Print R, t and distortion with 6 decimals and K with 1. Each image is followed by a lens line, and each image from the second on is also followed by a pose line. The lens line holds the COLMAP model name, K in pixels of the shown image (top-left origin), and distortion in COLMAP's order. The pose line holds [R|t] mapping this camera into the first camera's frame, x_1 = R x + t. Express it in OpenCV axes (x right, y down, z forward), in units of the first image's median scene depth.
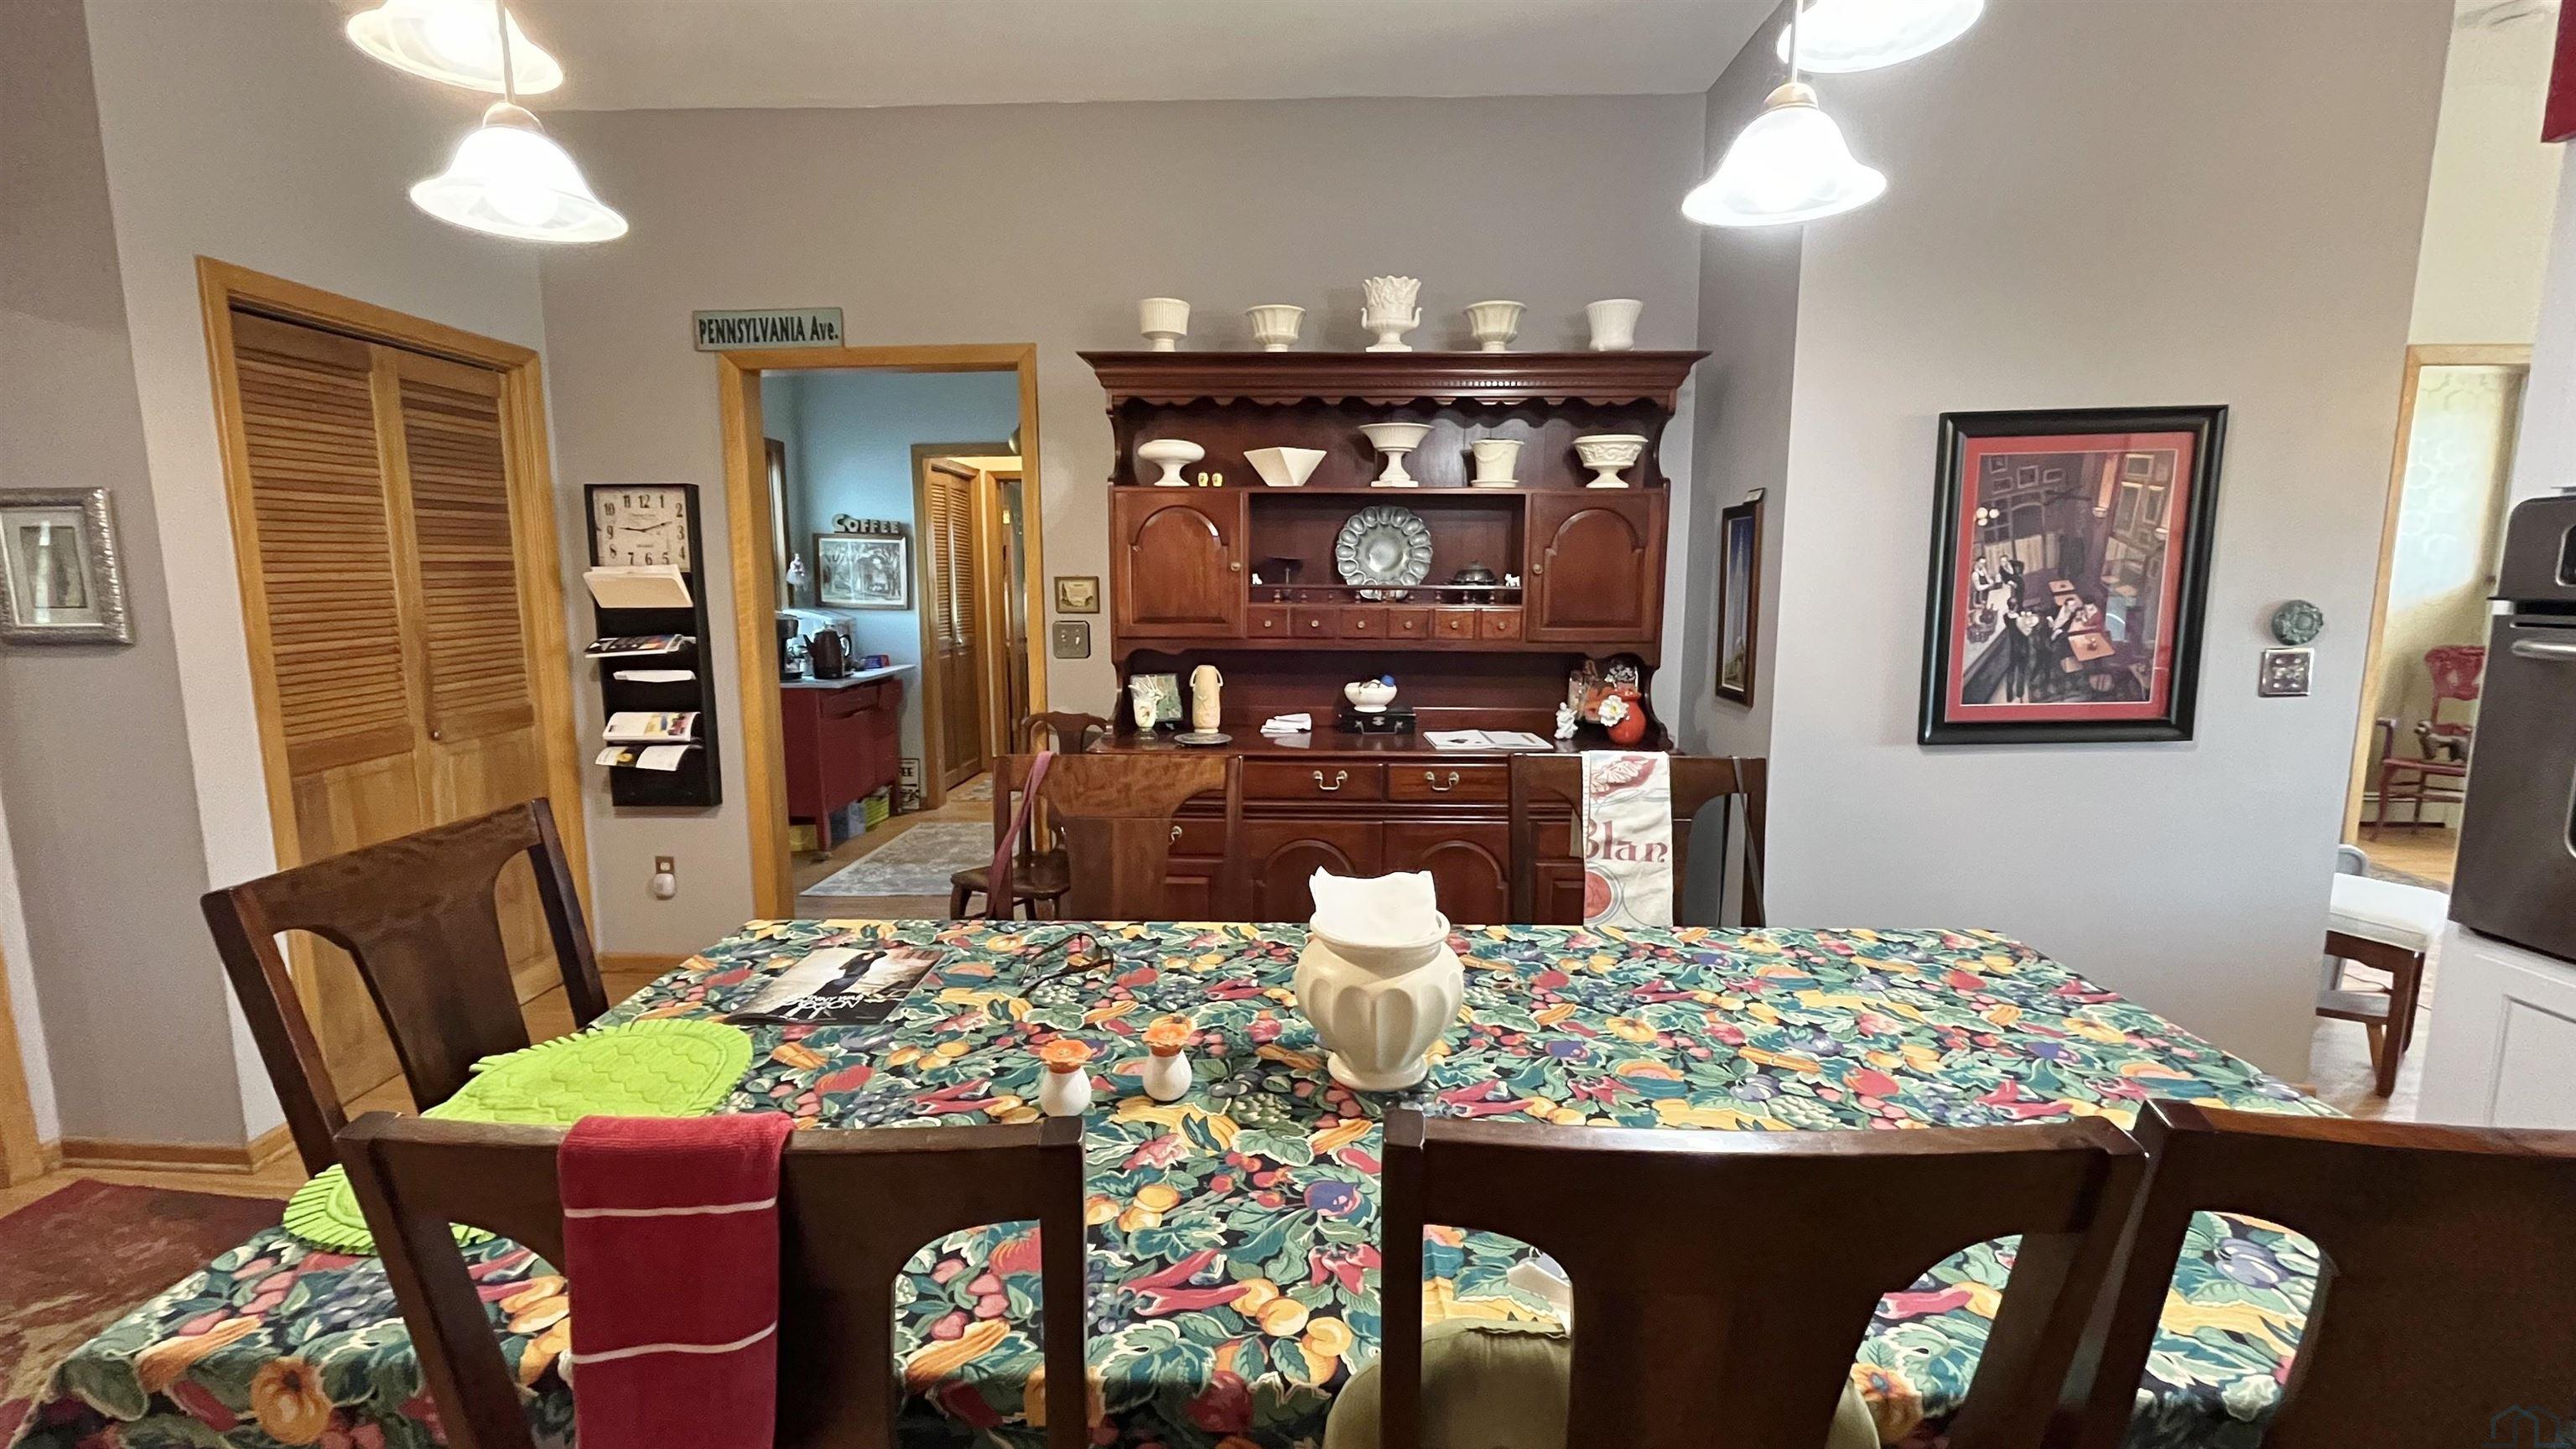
lens RADIAL K [[1062.6, 0, 1285.0], [0, 1062.6, 718.6], [0, 0, 1]] dist [-0.000156, 0.000060]
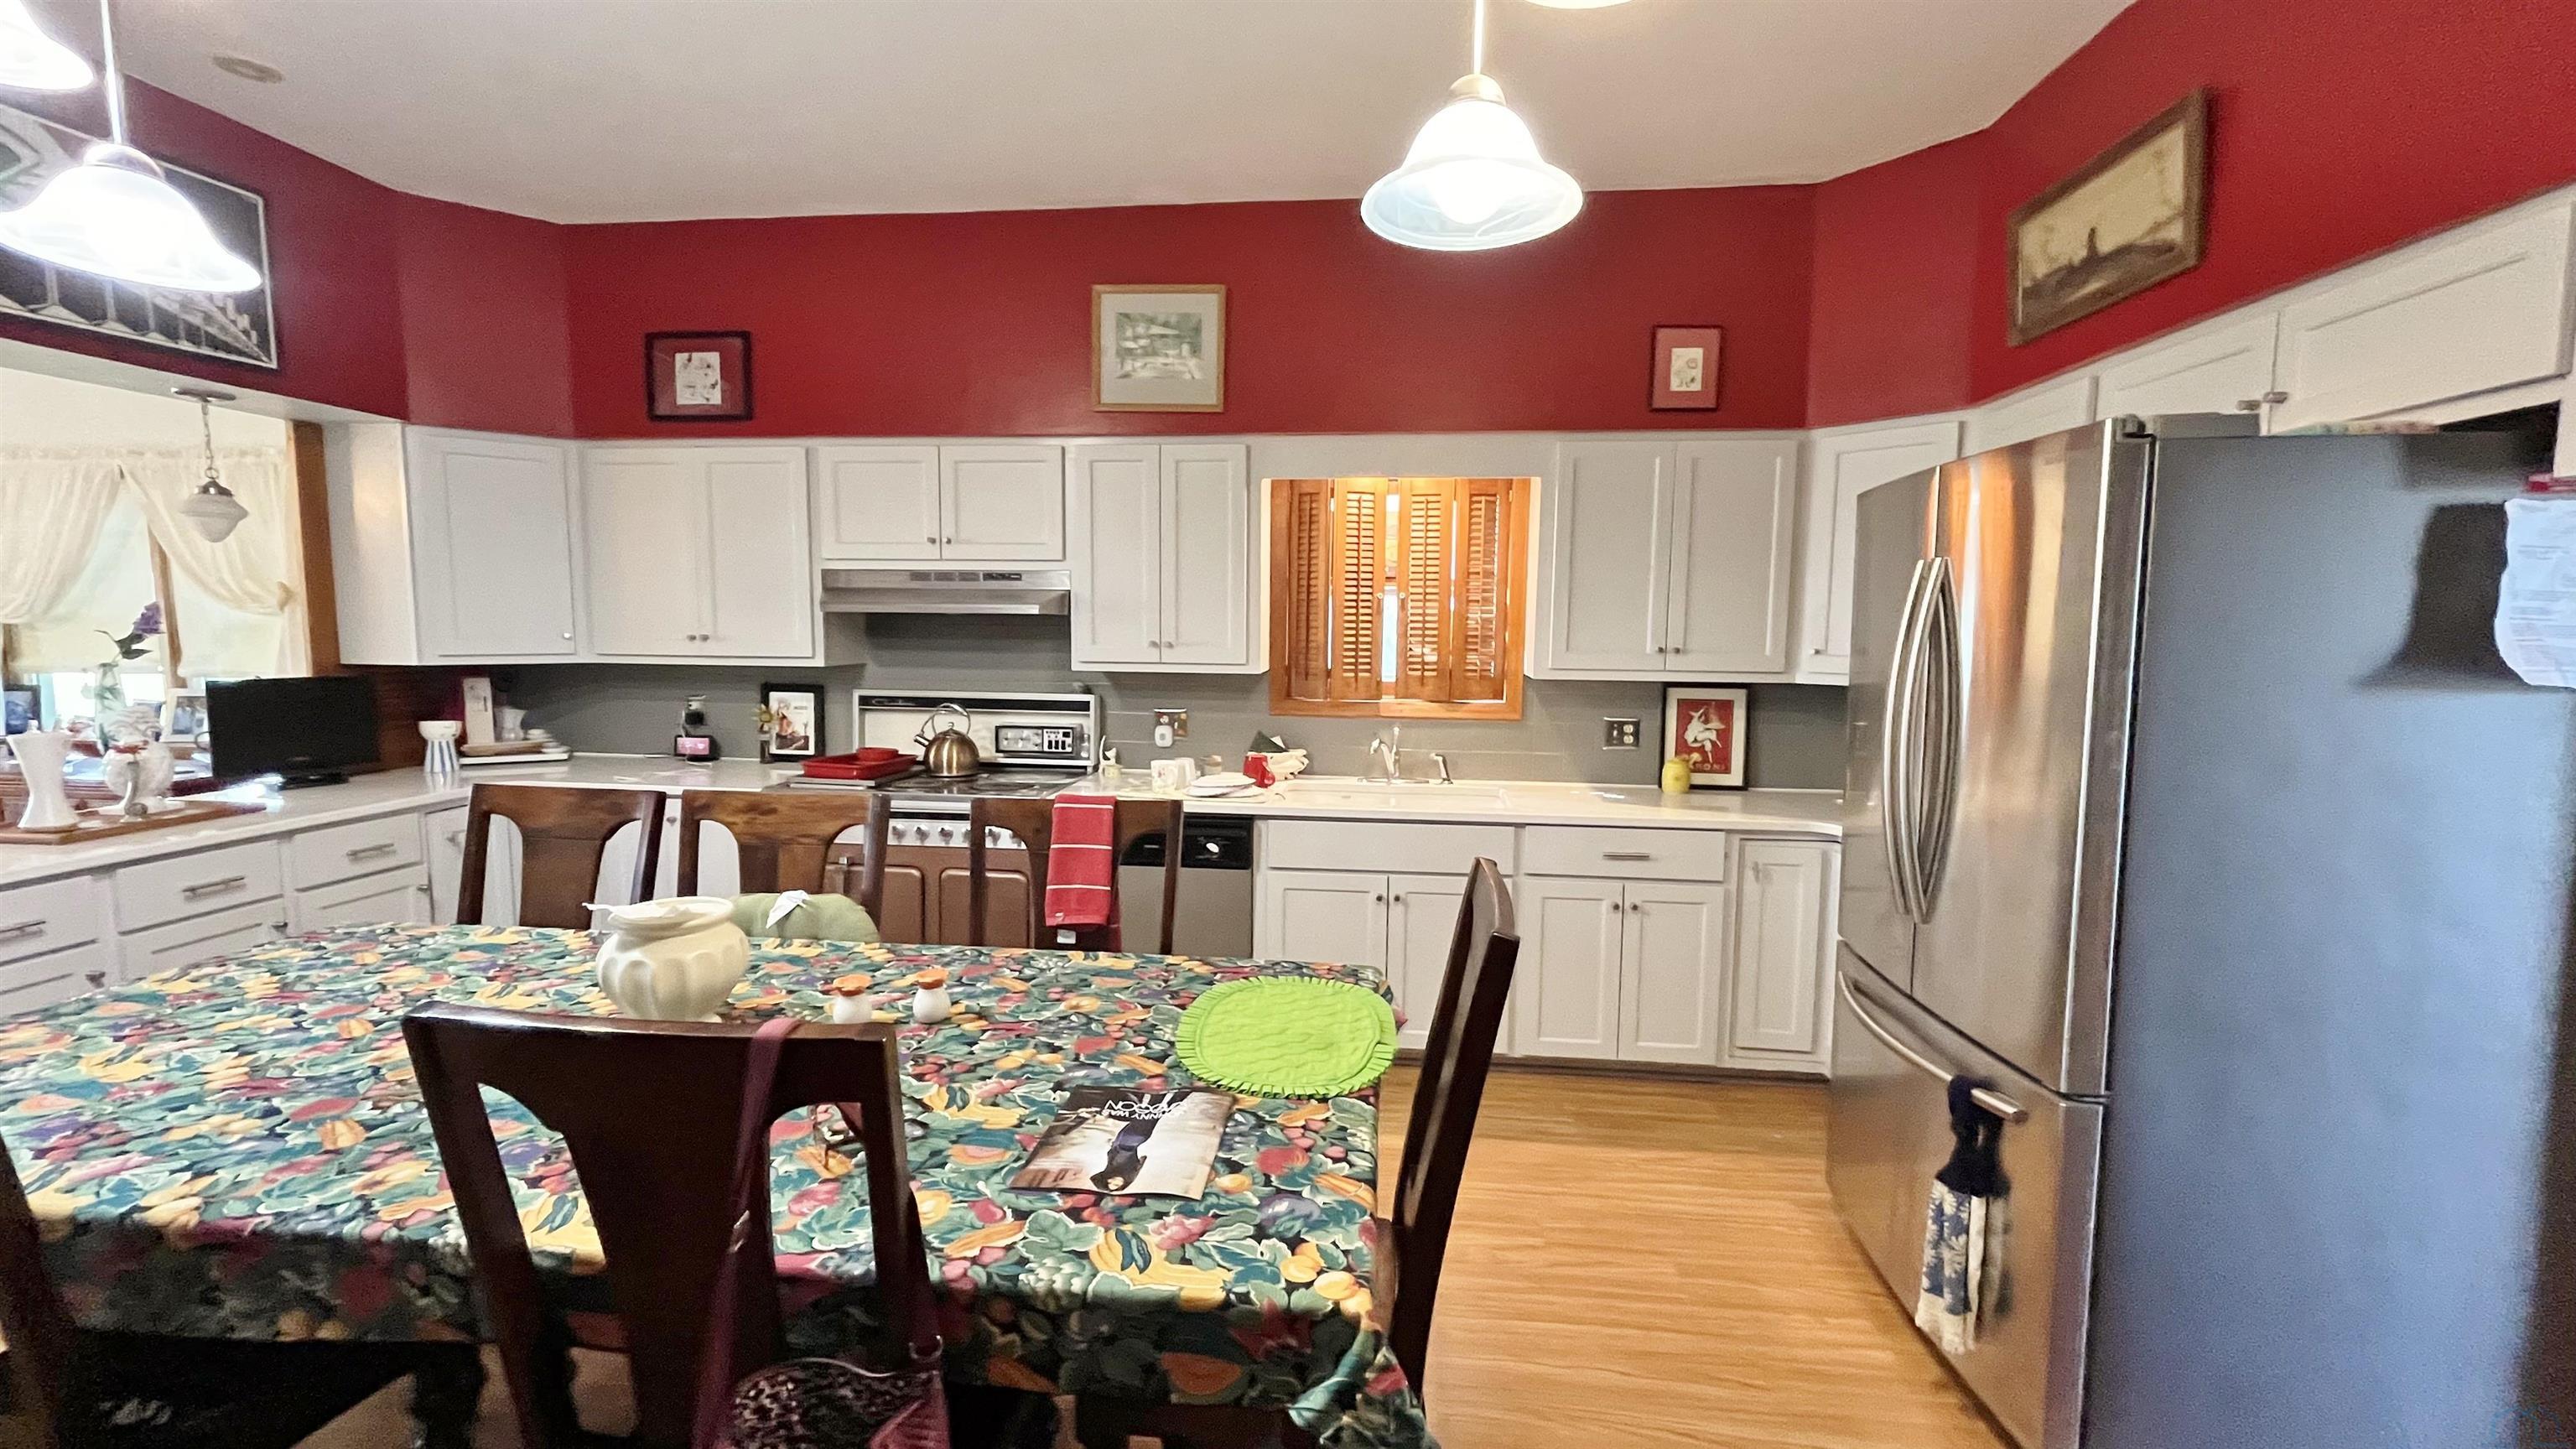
lens RADIAL K [[1062.6, 0, 1284.5], [0, 1062.6, 728.1], [0, 0, 1]] dist [-0.000156, 0.000060]
pose [[-0.997391, -0.016363, 0.070311, -0.617138], [-0.000002, 0.973980, 0.226633, -0.263729], [-0.072190, 0.226041, -0.971439, 1.813285]]
